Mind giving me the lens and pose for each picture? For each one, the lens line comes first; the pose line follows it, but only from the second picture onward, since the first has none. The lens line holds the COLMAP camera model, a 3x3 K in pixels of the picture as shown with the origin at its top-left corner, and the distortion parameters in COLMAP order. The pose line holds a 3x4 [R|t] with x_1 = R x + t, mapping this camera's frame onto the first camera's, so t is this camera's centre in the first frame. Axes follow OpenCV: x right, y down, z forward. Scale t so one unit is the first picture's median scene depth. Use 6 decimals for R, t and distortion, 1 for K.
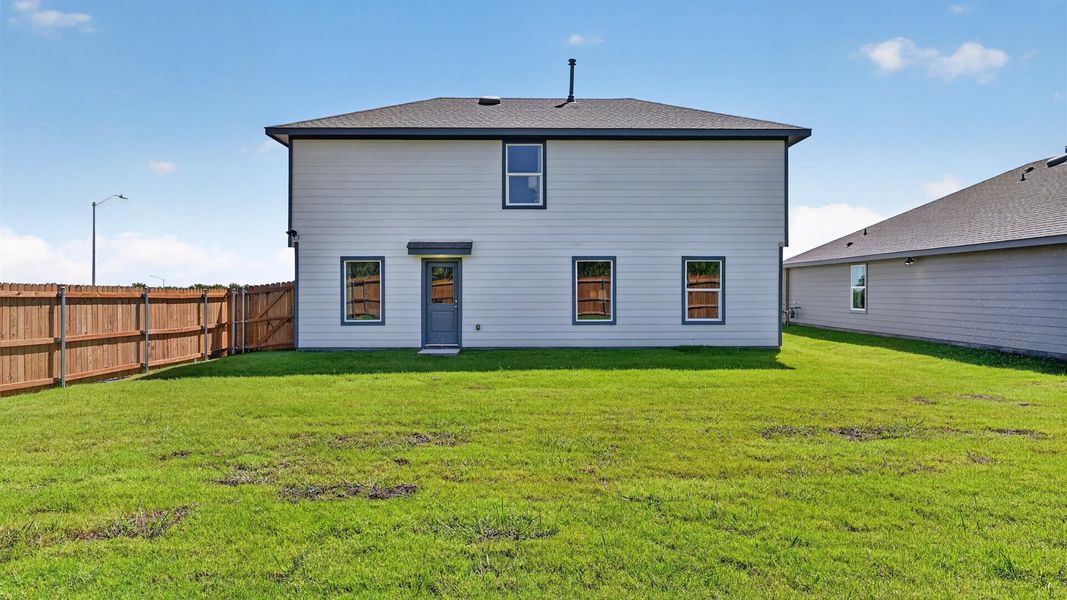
lens RADIAL K [[604.0, 0, 534.8], [0, 604.0, 300.5], [0, 0, 1]] dist [-0.000433, -0.000615]
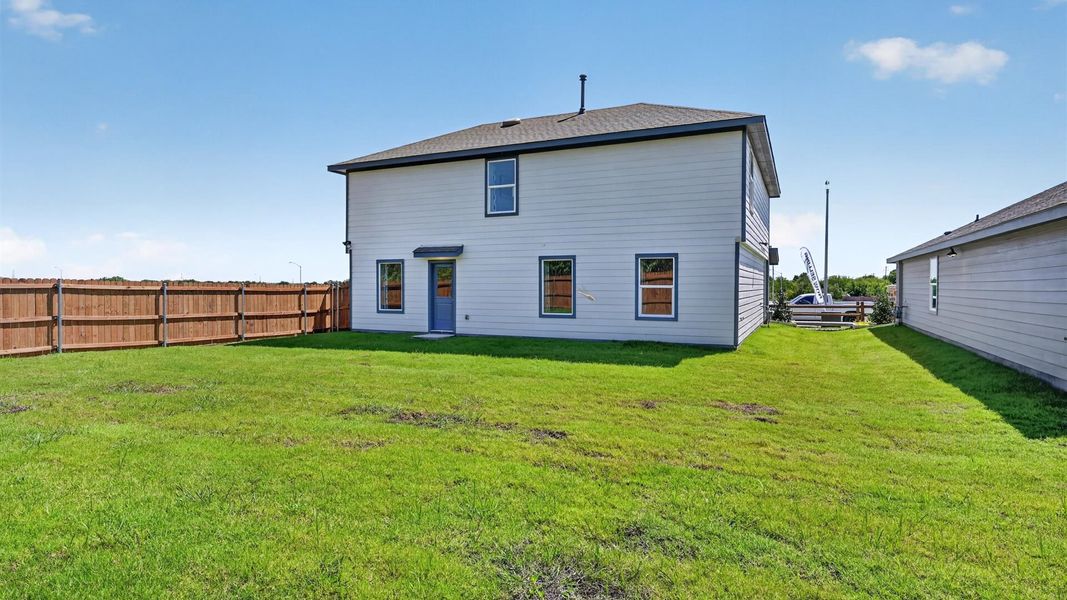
lens RADIAL K [[551.6, 0, 533.6], [0, 551.6, 294.4], [0, 0, 1]] dist [0.005785, 0.000463]
pose [[0.906179, 0.009143, -0.422795, 0.485100], [-0.009704, 0.999953, 0.000826, -0.003021], [0.422782, 0.003355, 0.906225, 0.069154]]
